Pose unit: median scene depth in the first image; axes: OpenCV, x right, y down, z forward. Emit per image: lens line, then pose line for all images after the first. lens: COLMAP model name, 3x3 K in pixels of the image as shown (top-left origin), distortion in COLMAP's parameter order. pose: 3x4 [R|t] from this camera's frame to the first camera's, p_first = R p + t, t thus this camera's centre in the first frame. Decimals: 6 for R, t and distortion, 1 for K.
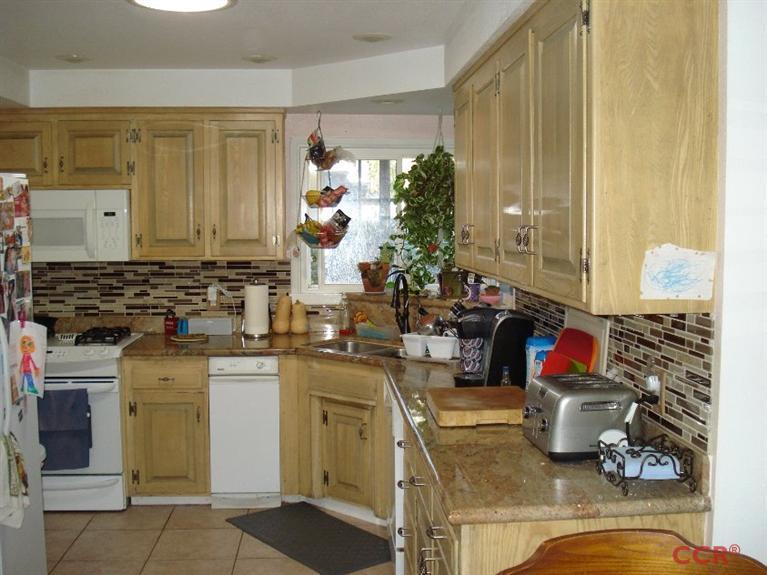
lens RADIAL K [[874.7, 0, 383.5], [0, 874.7, 287.5], [0, 0, 1]] dist [-0.084742, -0.034983]
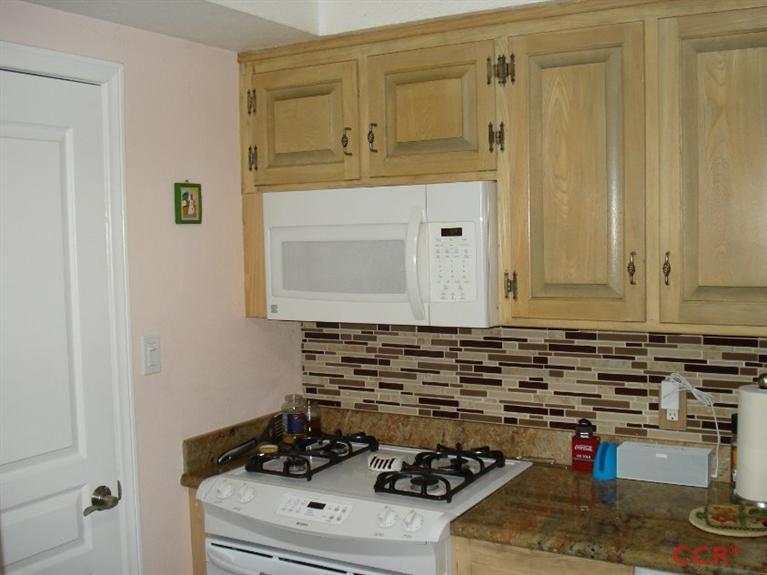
lens RADIAL K [[874.7, 0, 383.5], [0, 874.7, 287.5], [0, 0, 1]] dist [-0.084742, -0.034983]
pose [[0.827386, 0.020619, -0.561255, -0.062239], [-0.025799, 0.999666, -0.001307, -0.047387], [0.561041, 0.015561, 0.827642, 0.522498]]
